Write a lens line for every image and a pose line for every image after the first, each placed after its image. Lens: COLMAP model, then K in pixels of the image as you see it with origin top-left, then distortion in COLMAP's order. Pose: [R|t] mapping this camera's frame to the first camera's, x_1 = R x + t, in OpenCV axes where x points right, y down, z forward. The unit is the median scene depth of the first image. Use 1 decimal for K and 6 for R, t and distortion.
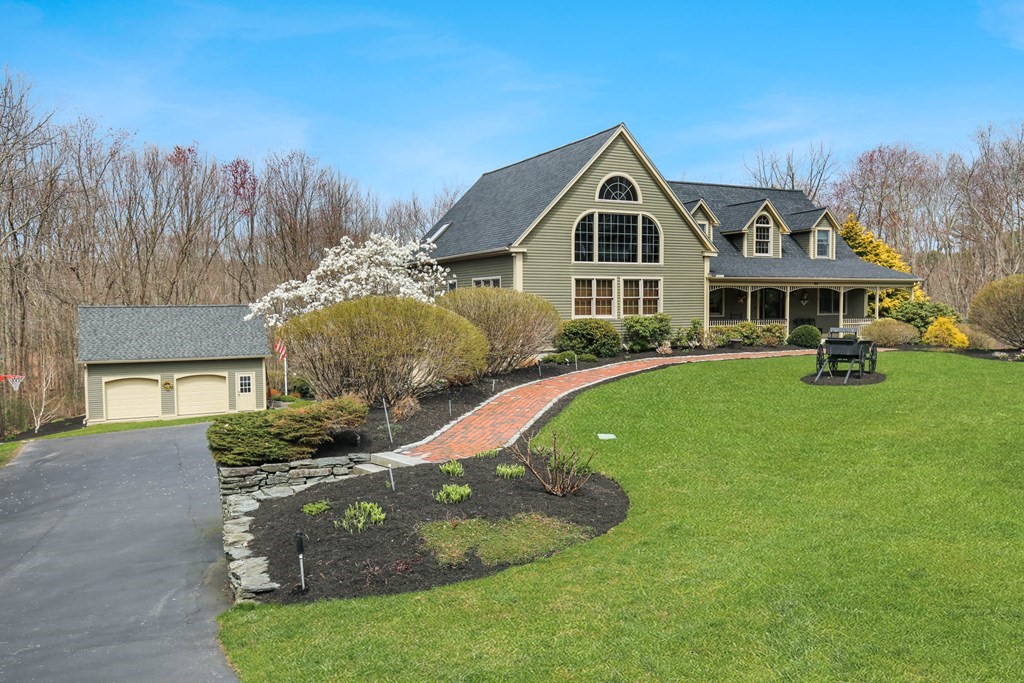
lens RADIAL K [[801.1, 0, 512.0], [0, 801.1, 341.5], [0, 0, 1]] dist [0.030382, -0.000991]
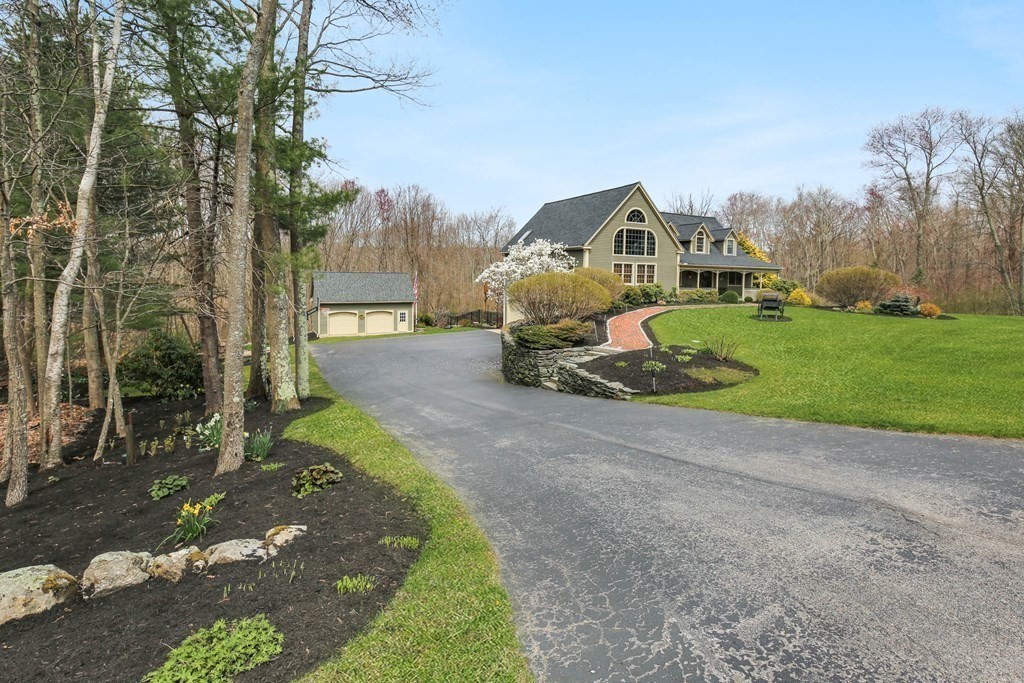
lens RADIAL K [[485.9, 0, 514.1], [0, 485.9, 287.1], [0, 0, 1]] dist [0.000589, 0.000028]
pose [[0.999240, 0.023870, 0.030801, -0.178330], [-0.023237, 0.999515, -0.020750, 0.005624], [-0.031282, 0.020018, 0.999310, -0.119971]]
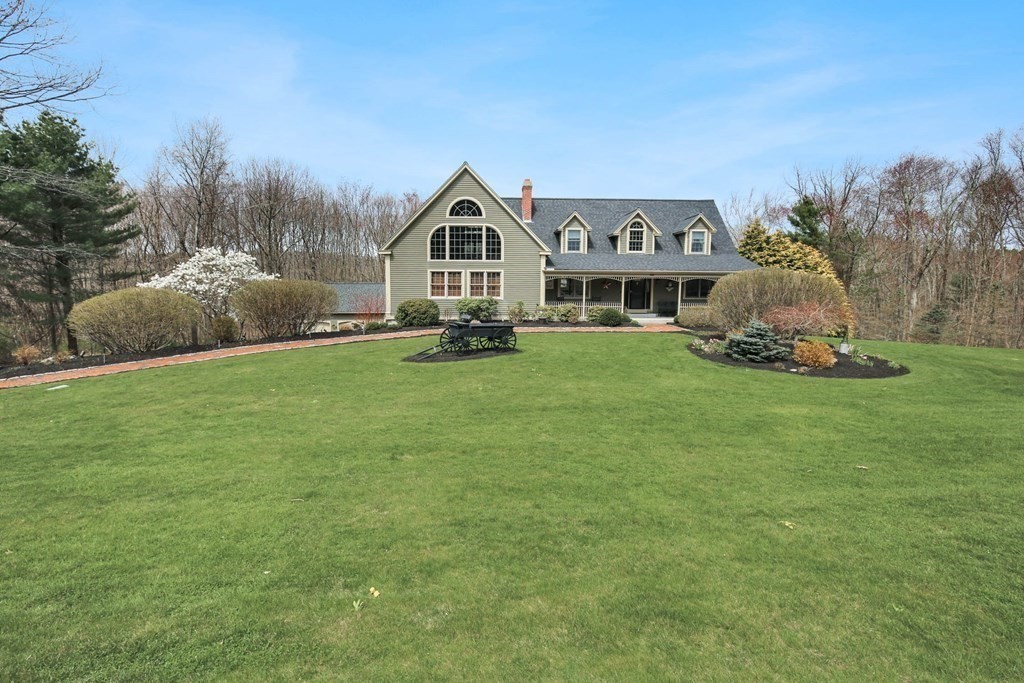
lens RADIAL K [[476.7, 0, 507.9], [0, 476.7, 324.6], [0, 0, 1]] dist [0.000278, 0.000121]
pose [[0.909504, 0.052066, -0.412422, 0.546479], [-0.030978, 0.997856, 0.057660, -0.033676], [0.414540, -0.039666, 0.909166, 0.242118]]
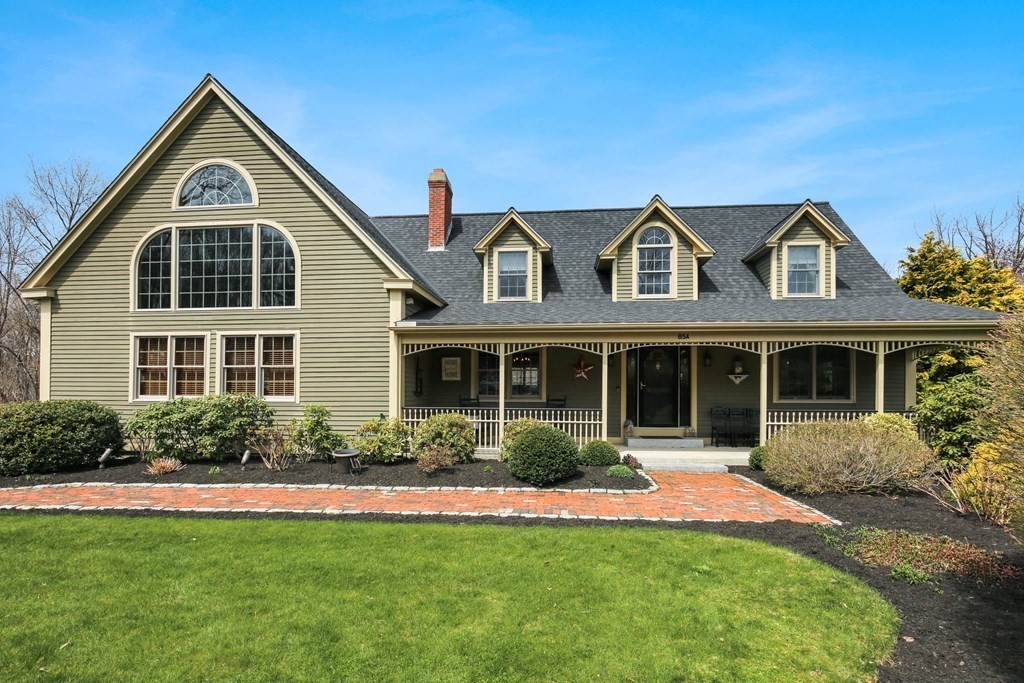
lens RADIAL K [[490.3, 0, 513.1], [0, 490.3, 387.3], [0, 0, 1]] dist [-0.010443, -0.000585]
pose [[0.849359, 0.006020, -0.527782, 0.500701], [-0.030159, 0.998855, -0.037142, -0.031906], [0.526954, 0.047465, 0.848567, 0.791333]]
